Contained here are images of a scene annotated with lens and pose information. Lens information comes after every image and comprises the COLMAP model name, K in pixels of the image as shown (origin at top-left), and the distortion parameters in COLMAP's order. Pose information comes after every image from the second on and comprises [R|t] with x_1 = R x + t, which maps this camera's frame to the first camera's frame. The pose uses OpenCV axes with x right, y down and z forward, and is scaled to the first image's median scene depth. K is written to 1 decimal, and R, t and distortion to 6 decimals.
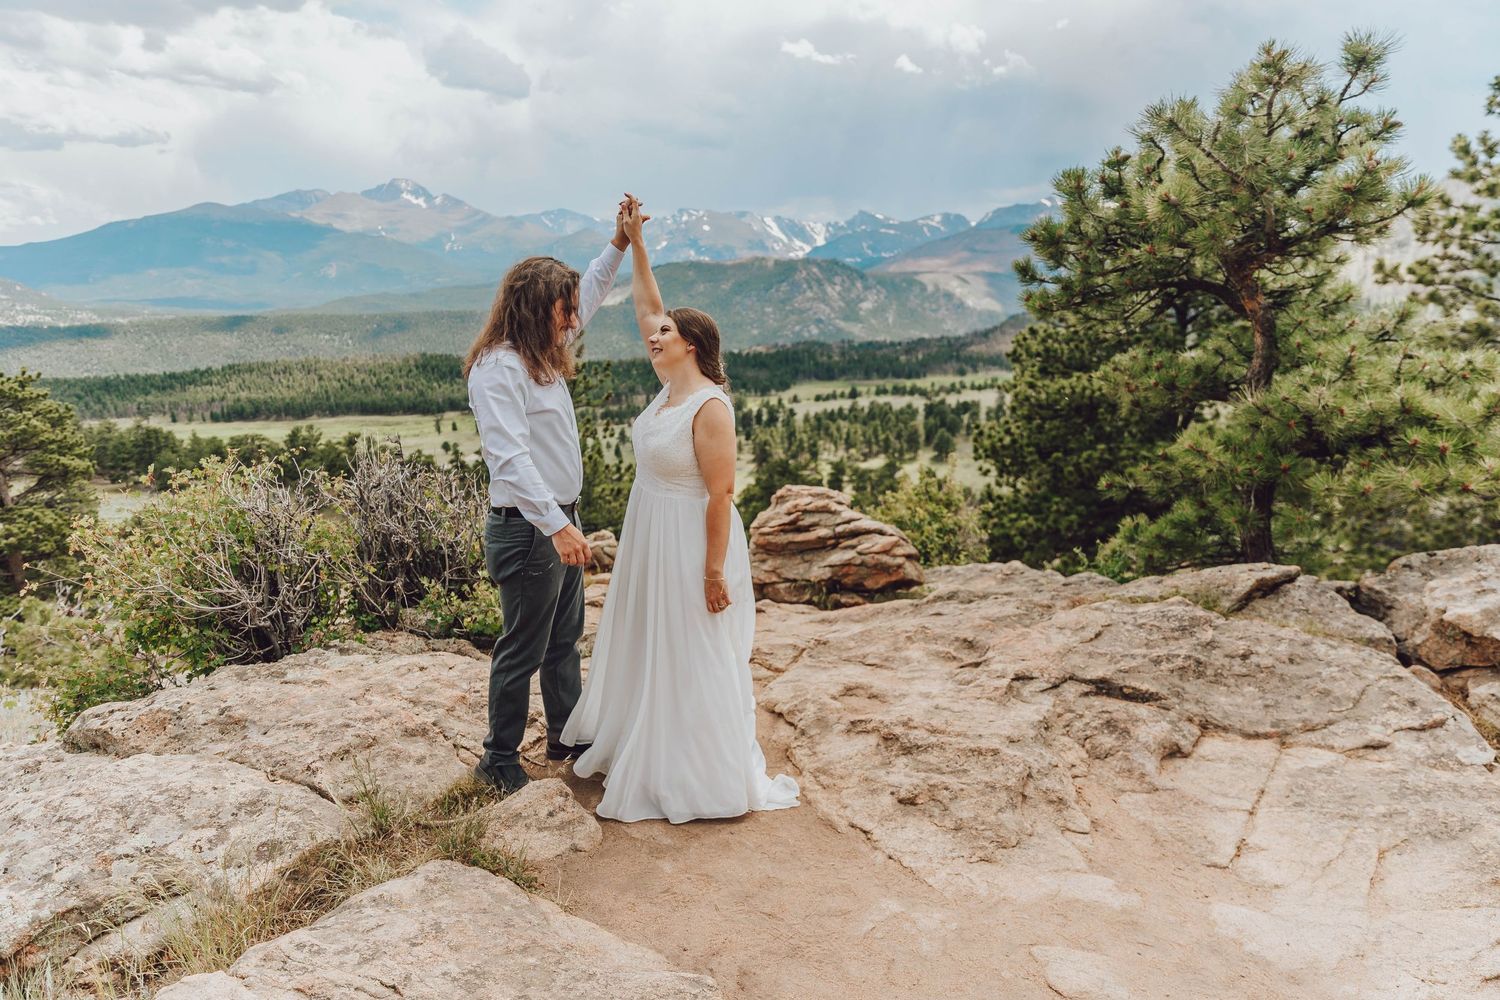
lens RADIAL K [[993.1, 0, 734.6], [0, 993.1, 511.3], [0, 0, 1]] dist [0.014584, -0.005341]
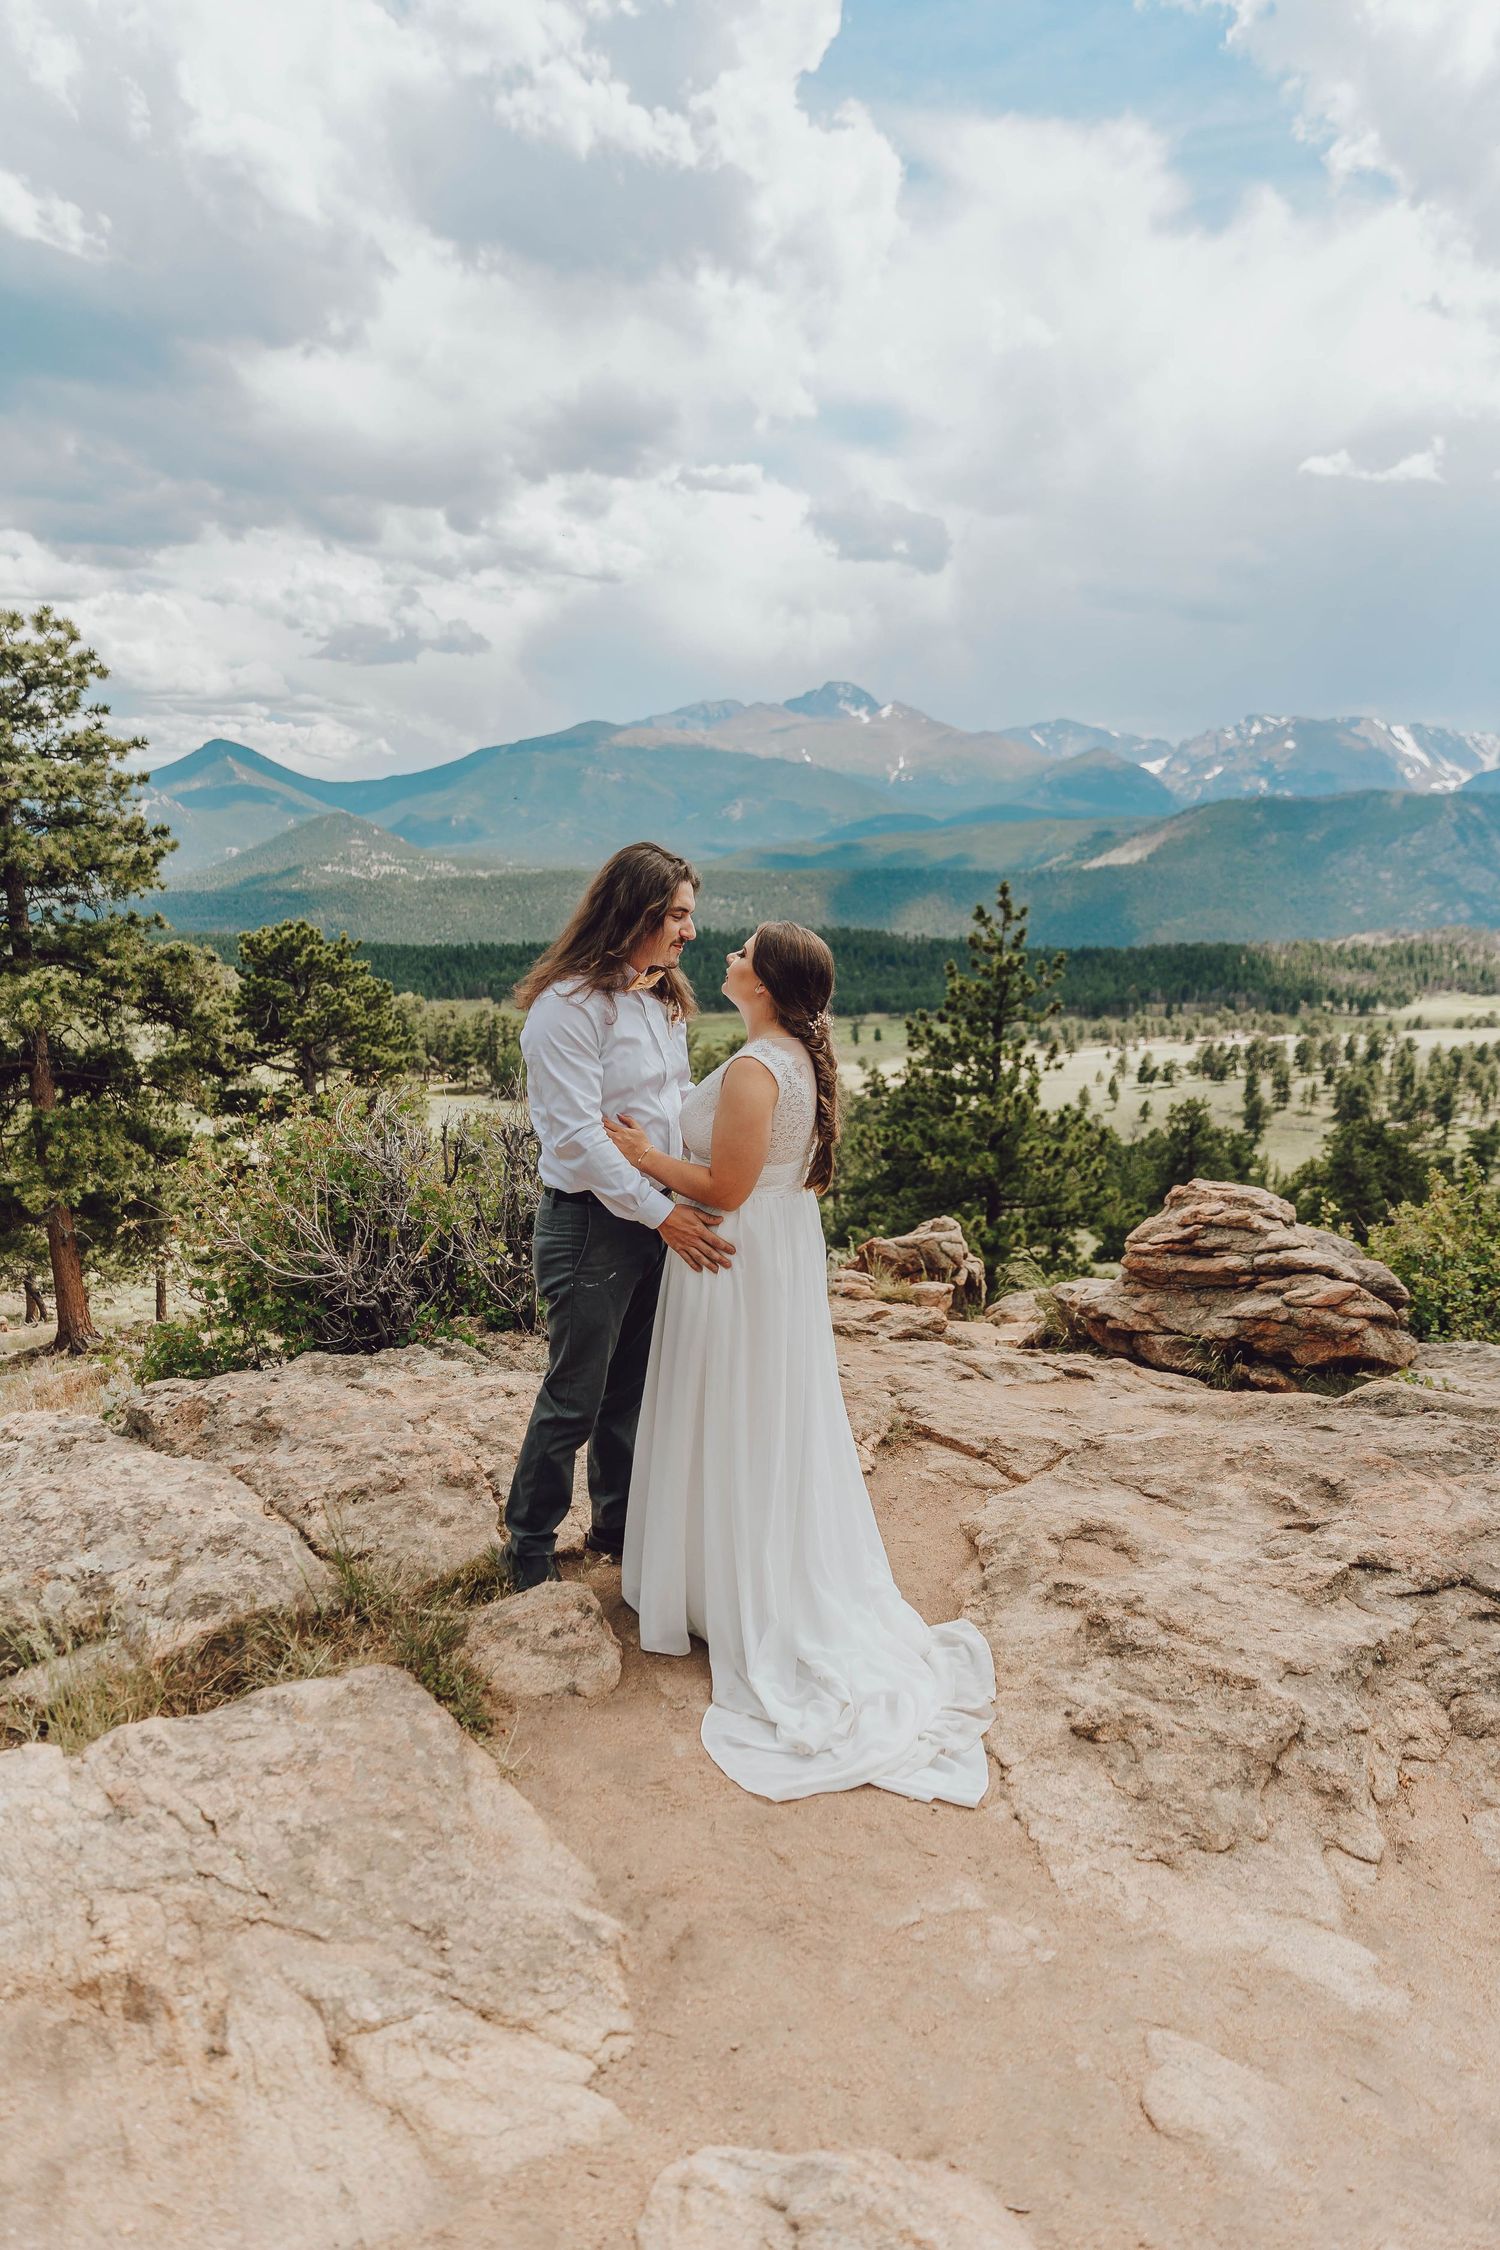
lens RADIAL K [[1489.6, 0, 751.1], [0, 1489.6, 1135.3], [0, 0, 1]] dist [0.014584, -0.005341]
pose [[0.925932, 0.083947, -0.368242, 0.068792], [-0.091411, 0.995809, -0.002839, -0.012669], [0.366461, 0.036290, 0.929726, 0.013004]]
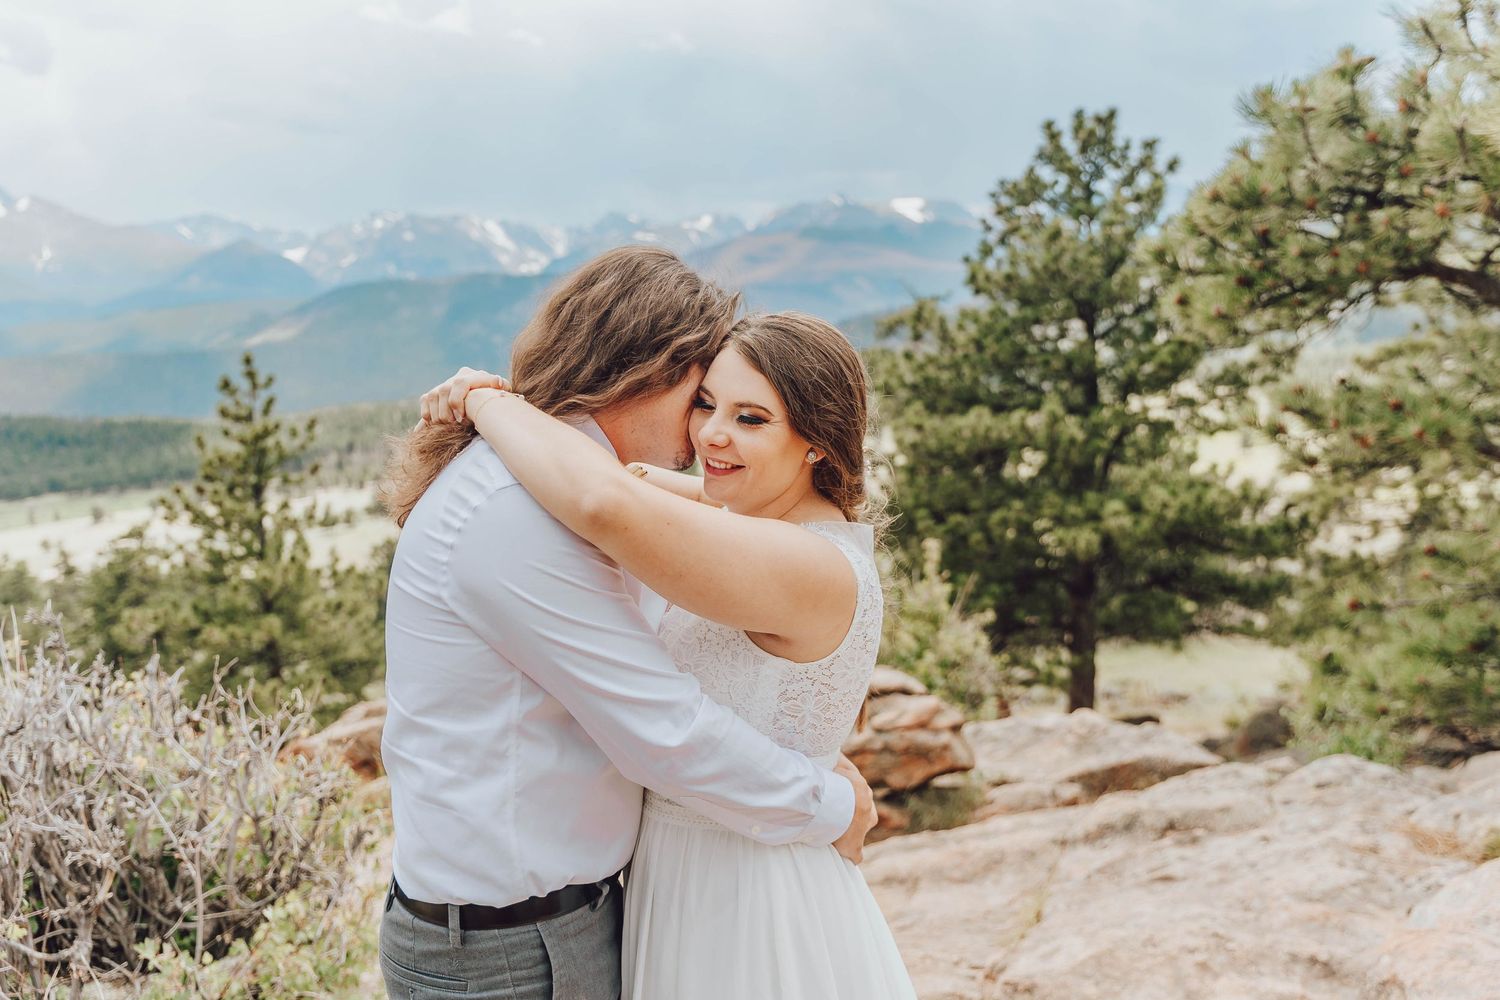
lens RADIAL K [[1243.1, 0, 693.6], [0, 1243.1, 476.8], [0, 0, 1]] dist [0.001072, 0.004581]
pose [[0.977303, -0.052475, 0.205244, -0.058461], [0.070423, 0.994212, -0.081140, -0.025879], [-0.199798, 0.093753, 0.975342, 0.129153]]
